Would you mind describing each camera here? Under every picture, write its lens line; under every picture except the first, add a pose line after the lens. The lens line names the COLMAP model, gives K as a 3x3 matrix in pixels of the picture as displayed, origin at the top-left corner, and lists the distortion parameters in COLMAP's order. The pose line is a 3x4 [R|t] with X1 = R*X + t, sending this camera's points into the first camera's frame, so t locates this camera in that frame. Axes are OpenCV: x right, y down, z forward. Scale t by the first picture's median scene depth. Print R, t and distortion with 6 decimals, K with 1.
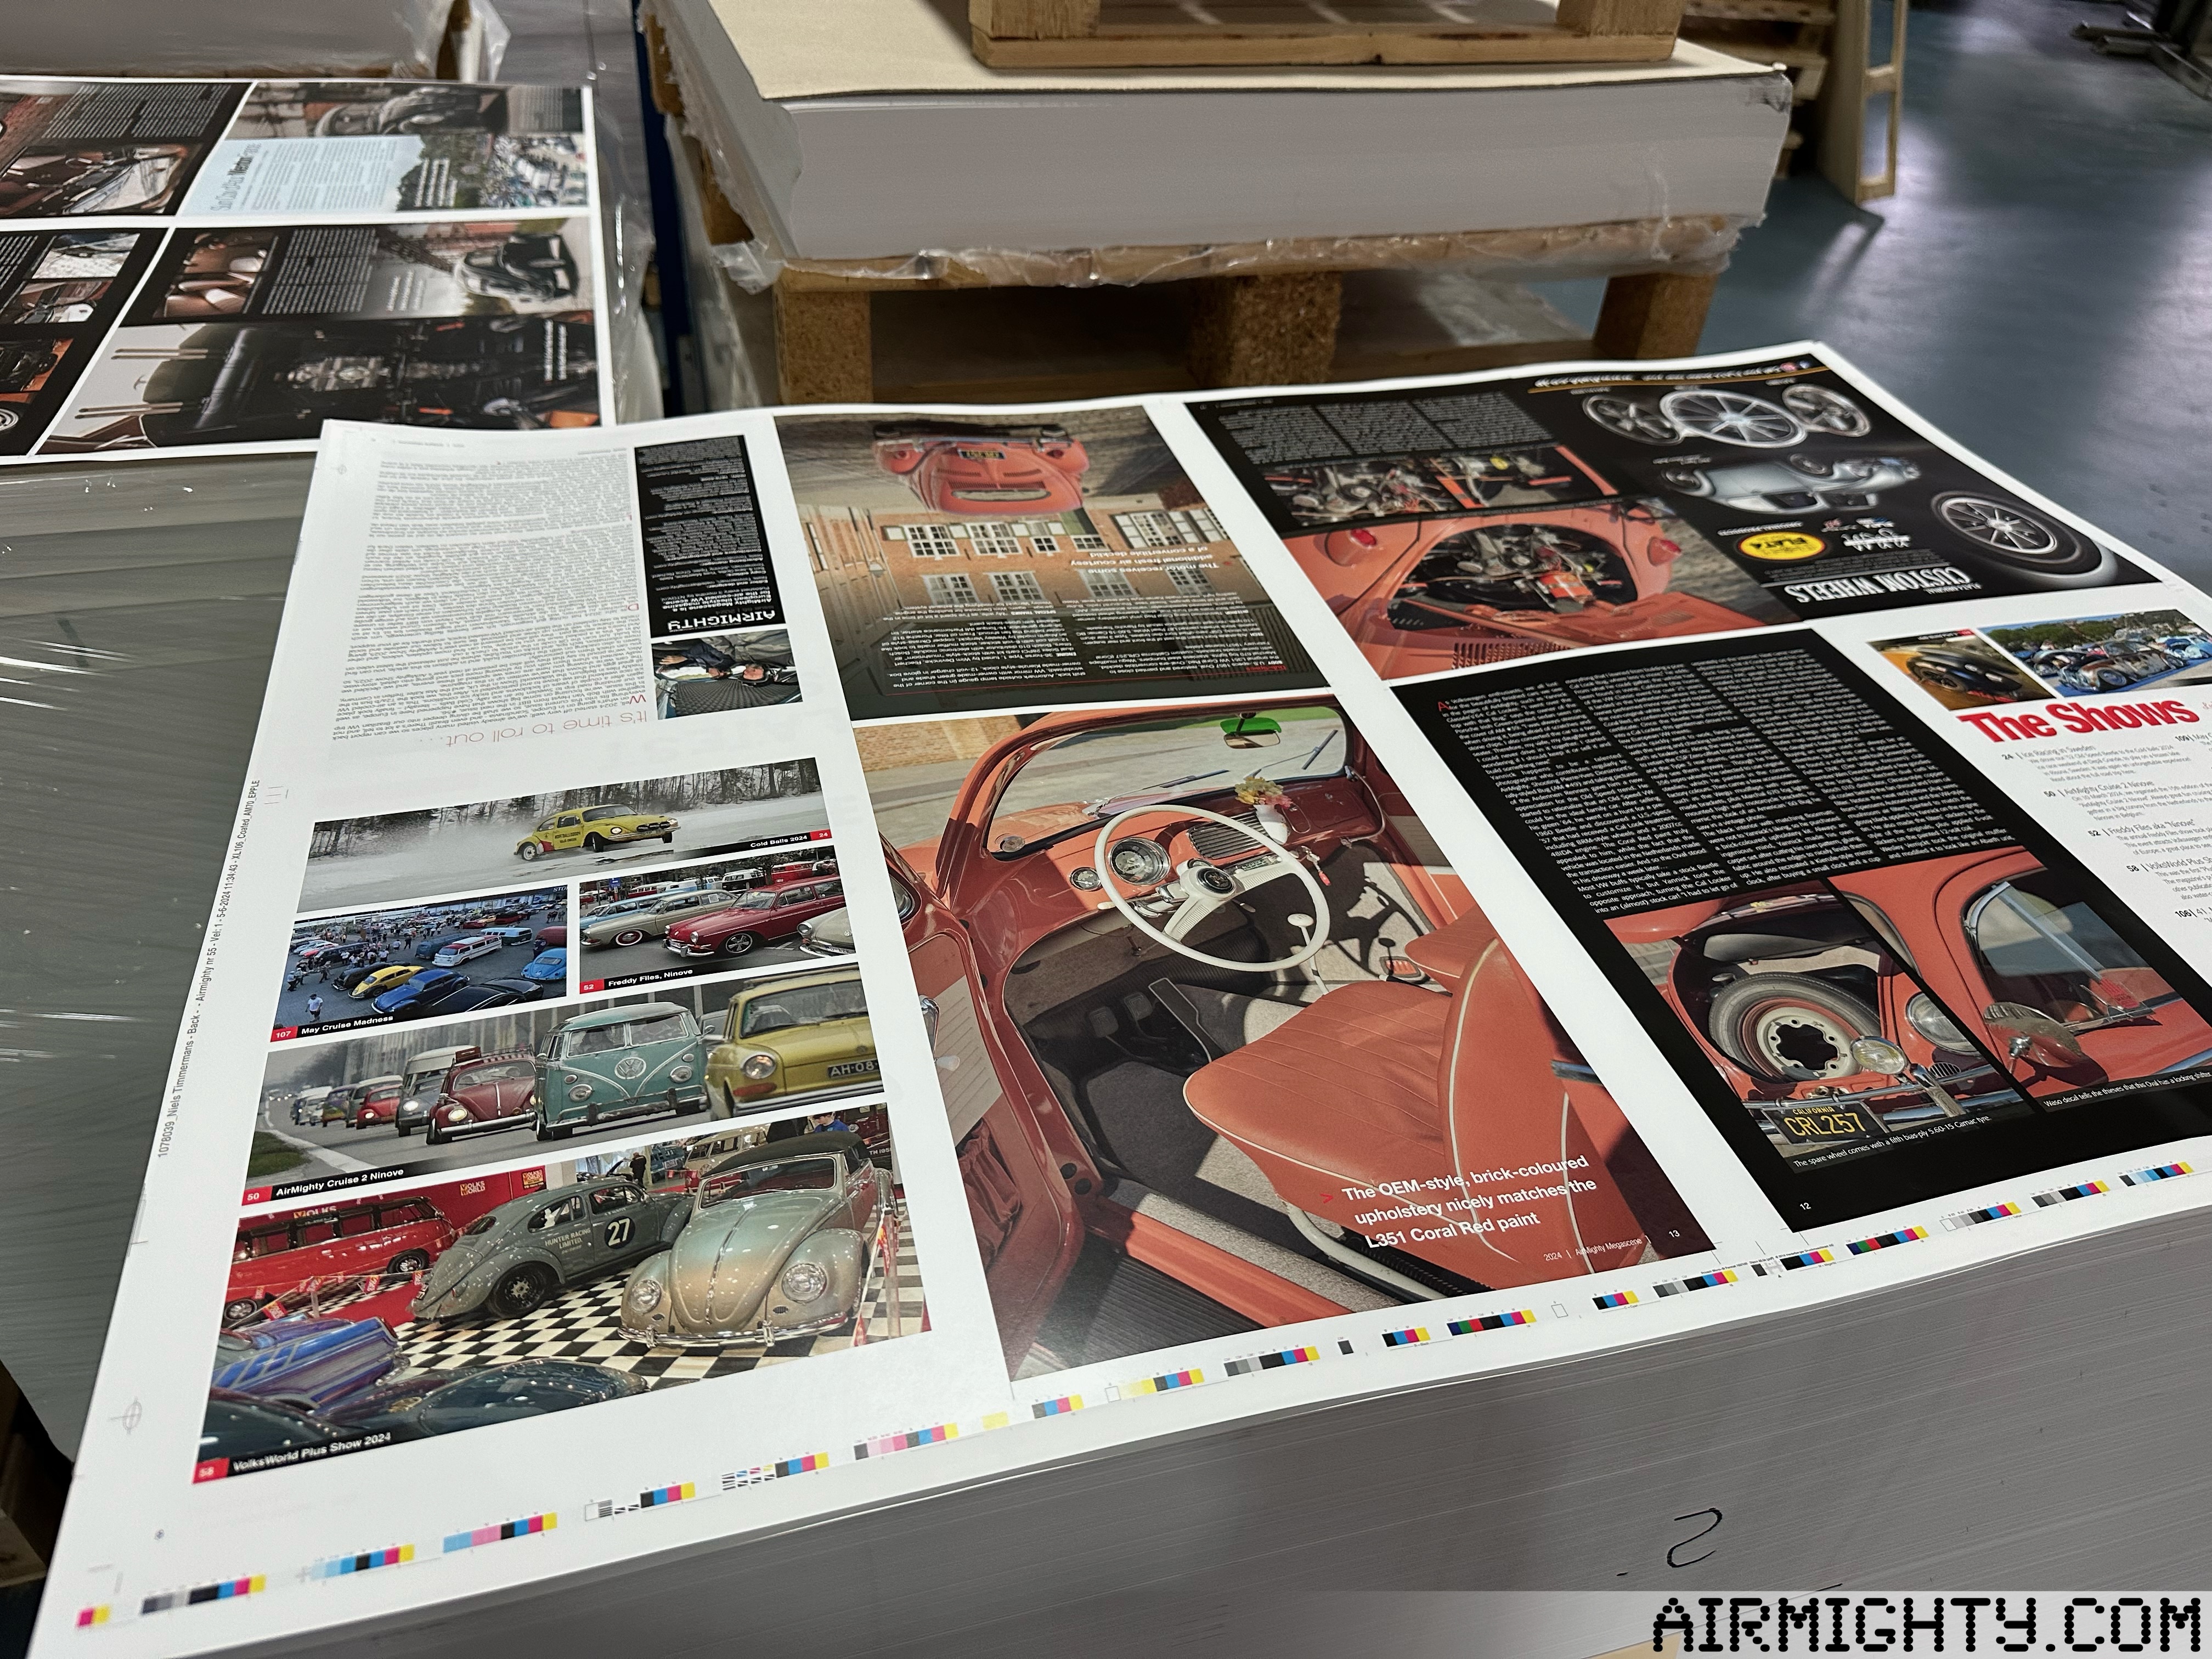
lens RADIAL K [[1586.4, 0, 1117.3], [0, 1586.4, 810.9], [0, 0, 1]] dist [0.018772, -0.027017]
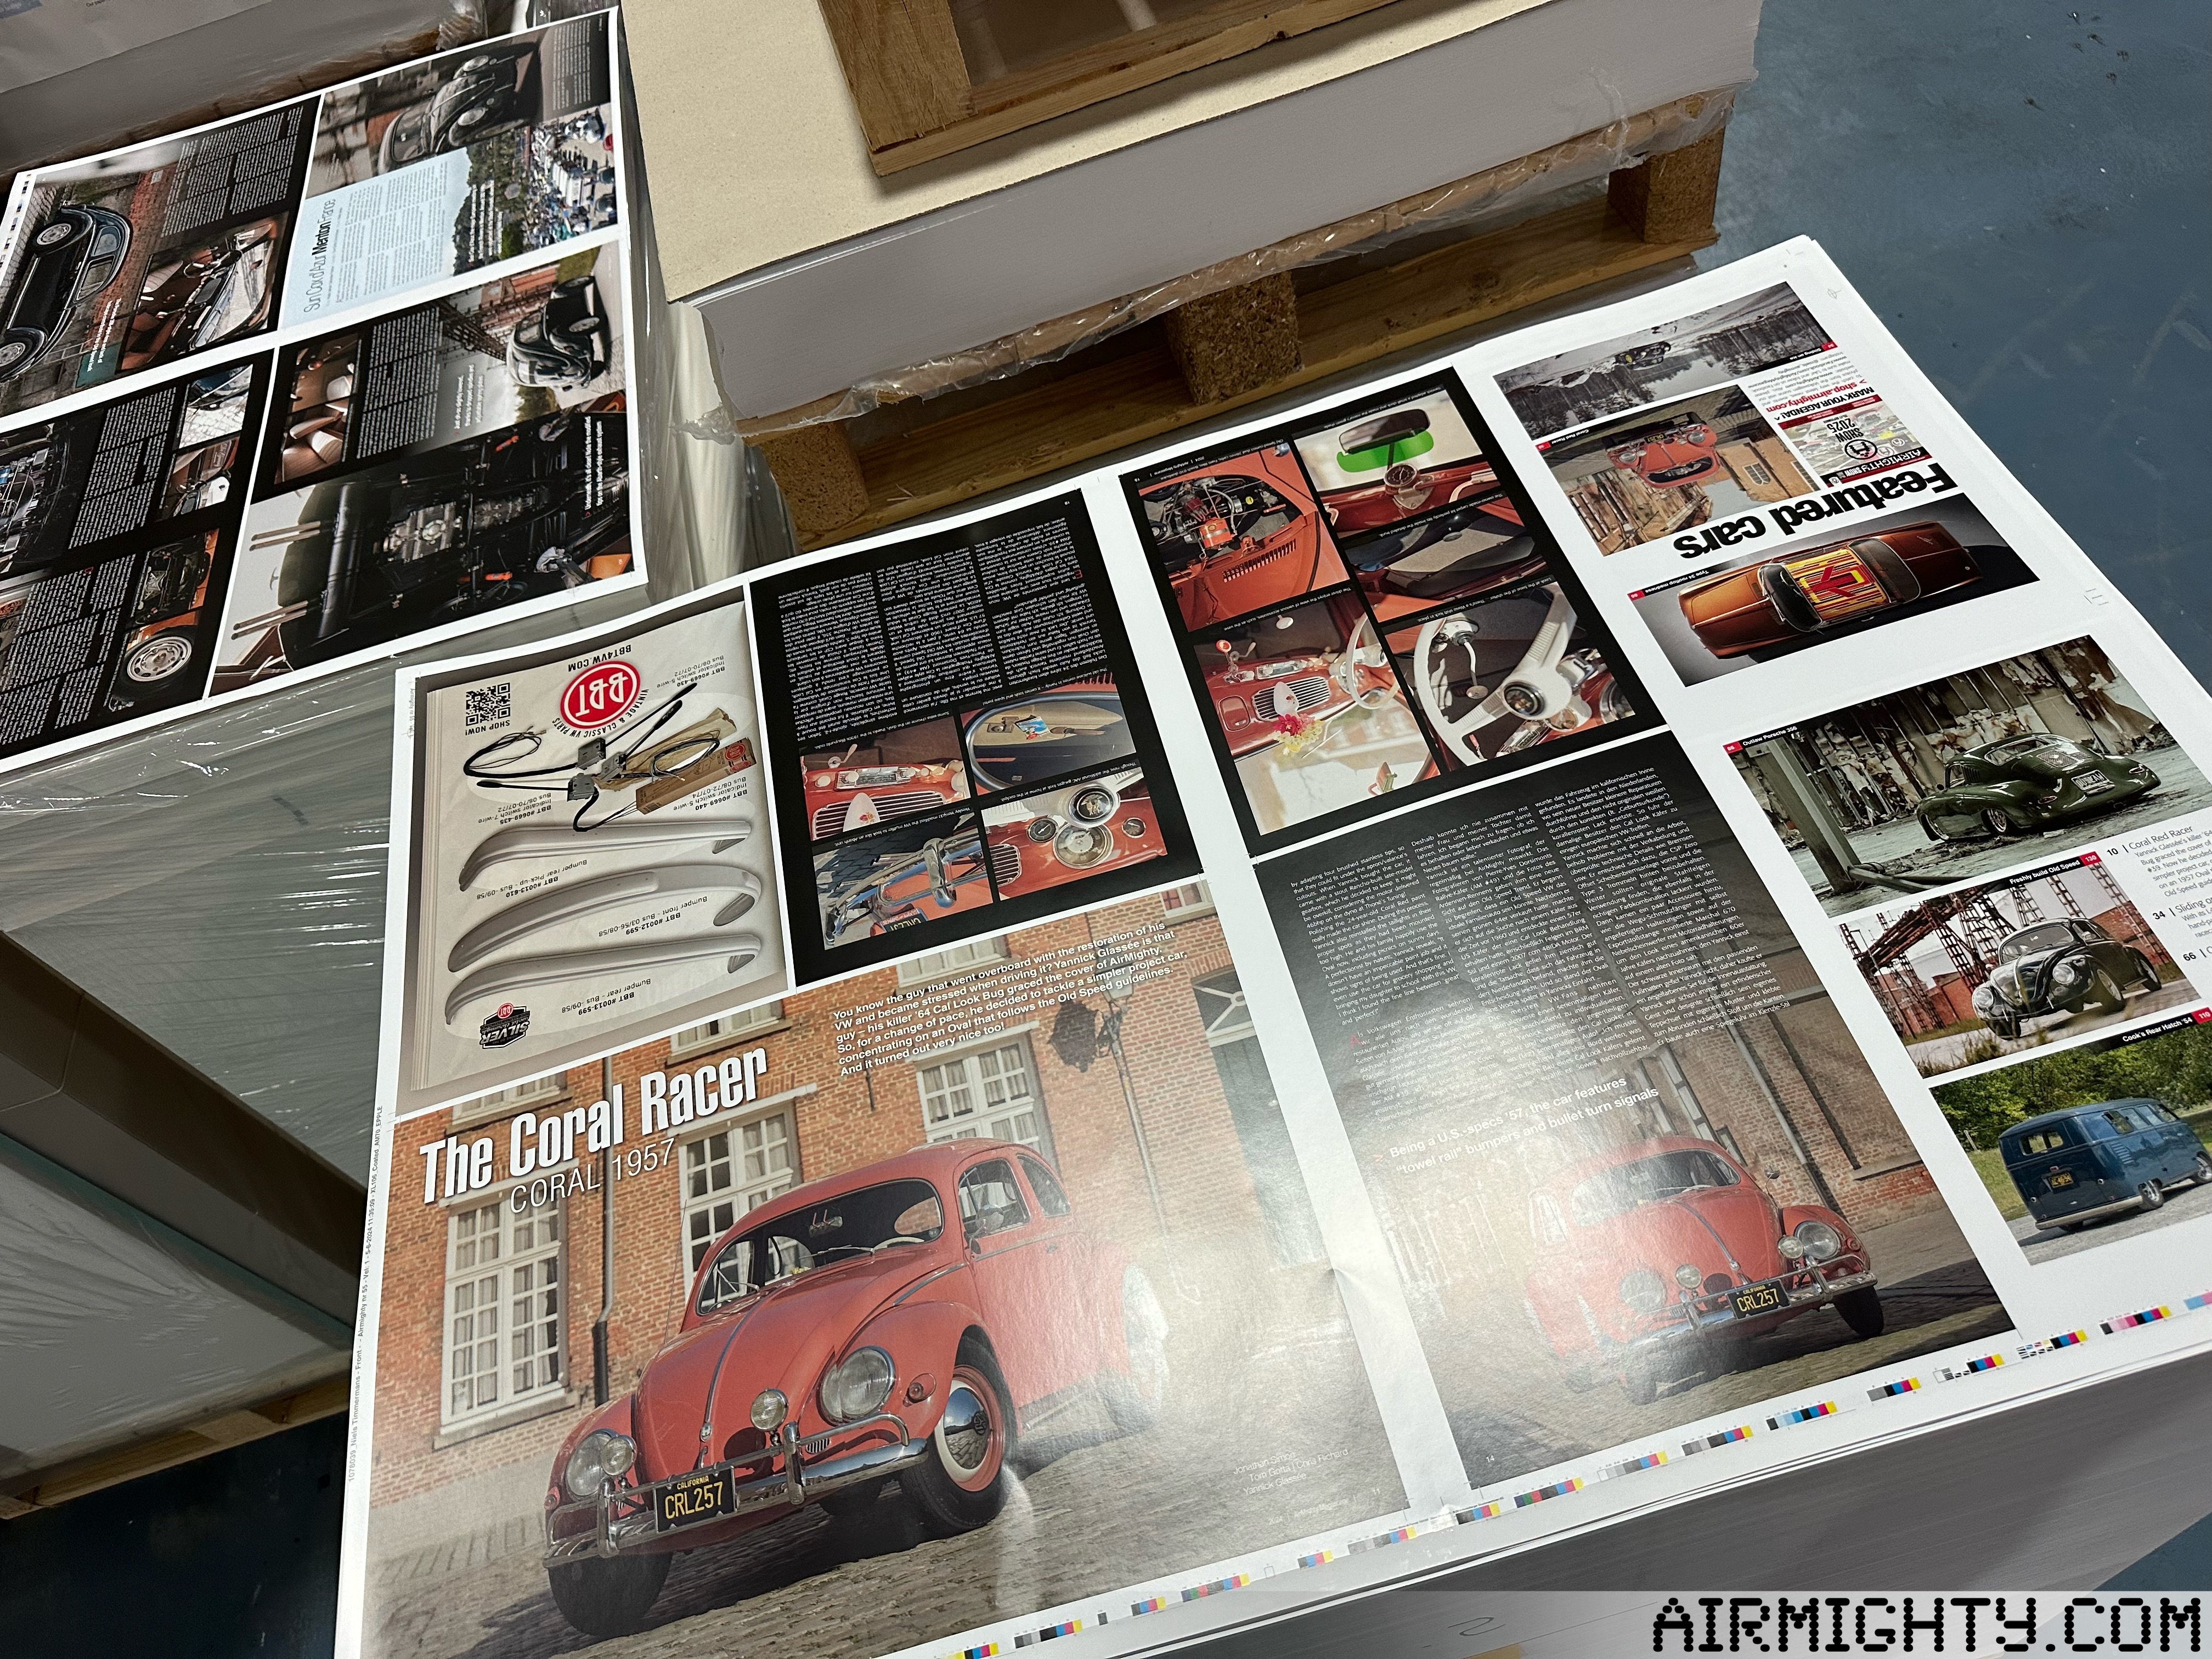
lens RADIAL K [[1586.4, 0, 1119.0], [0, 1586.4, 837.7], [0, 0, 1]] dist [0.018772, -0.027017]
pose [[0.967761, -0.114729, -0.224222, 0.221517], [0.172967, 0.949847, 0.260526, -0.273626], [0.183087, -0.290910, 0.939069, -0.043330]]
